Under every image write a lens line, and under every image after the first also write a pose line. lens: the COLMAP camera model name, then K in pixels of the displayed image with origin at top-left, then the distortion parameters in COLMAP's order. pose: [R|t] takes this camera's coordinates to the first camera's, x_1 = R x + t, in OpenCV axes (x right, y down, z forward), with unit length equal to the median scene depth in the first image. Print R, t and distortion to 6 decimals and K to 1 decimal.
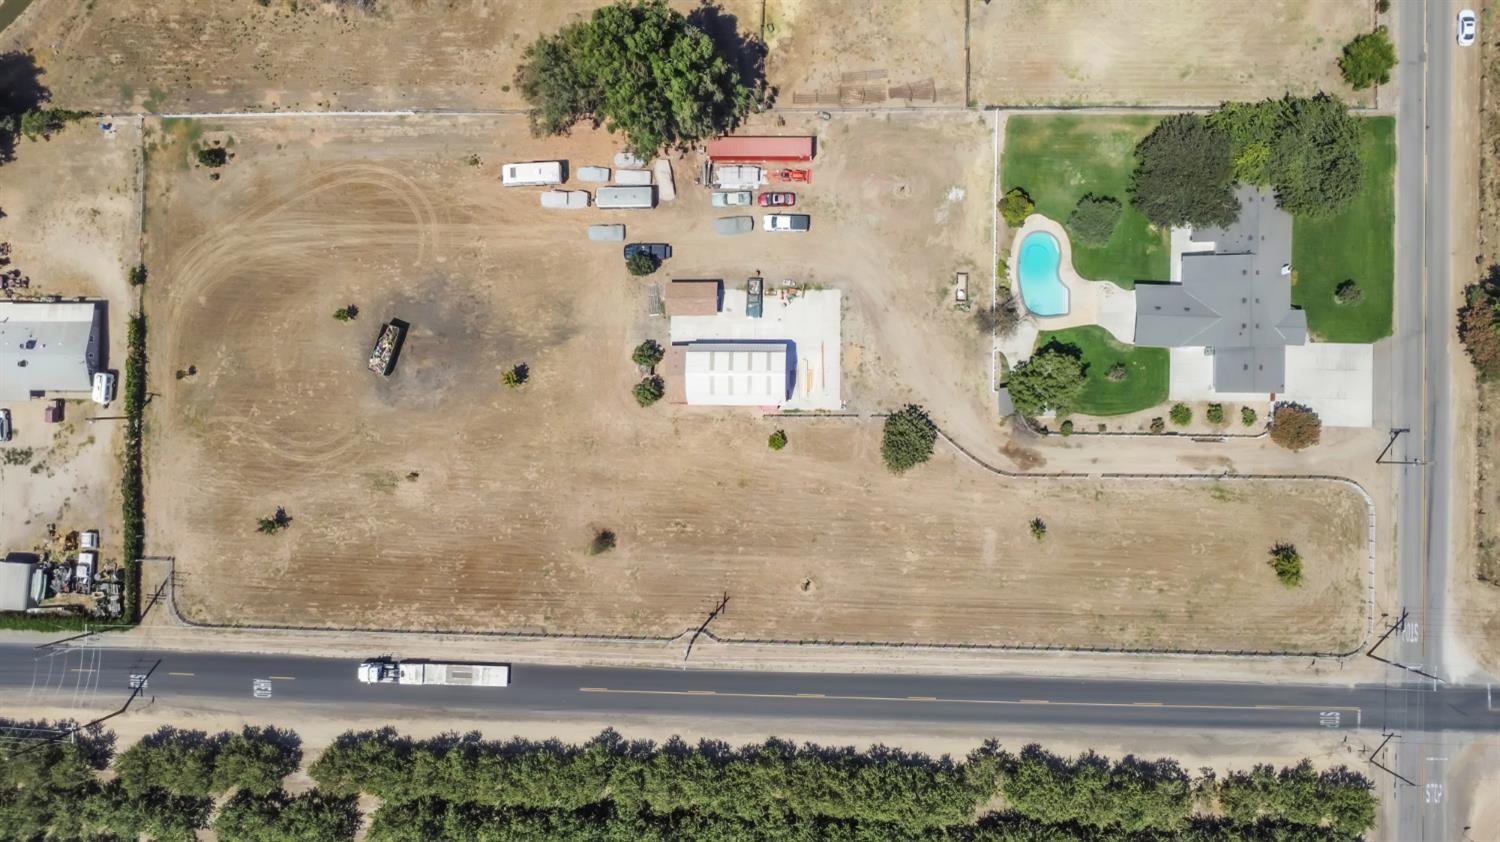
lens RADIAL K [[1094.9, 0, 750.0], [0, 1094.9, 421.0], [0, 0, 1]] dist [-0.032928, 0.002157]
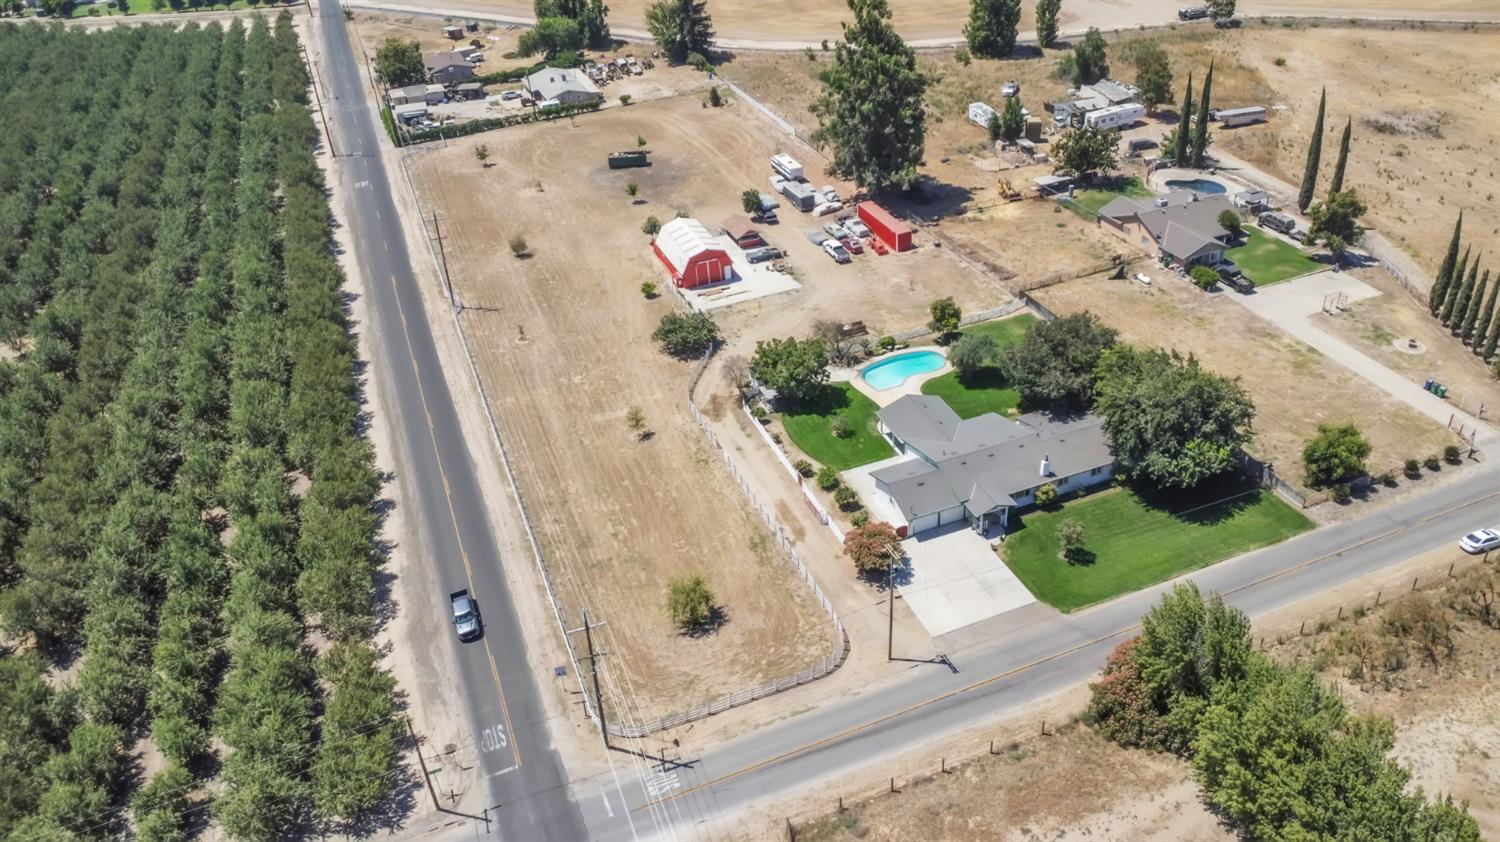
lens RADIAL K [[1087.1, 0, 750.0], [0, 1087.1, 421.0], [0, 0, 1]] dist [-0.006790, -0.040671]
pose [[0.375223, 0.543181, -0.751107, 0.951261], [-0.925845, 0.258904, -0.275283, 0.258972], [0.044936, 0.798701, 0.600048, 0.469374]]
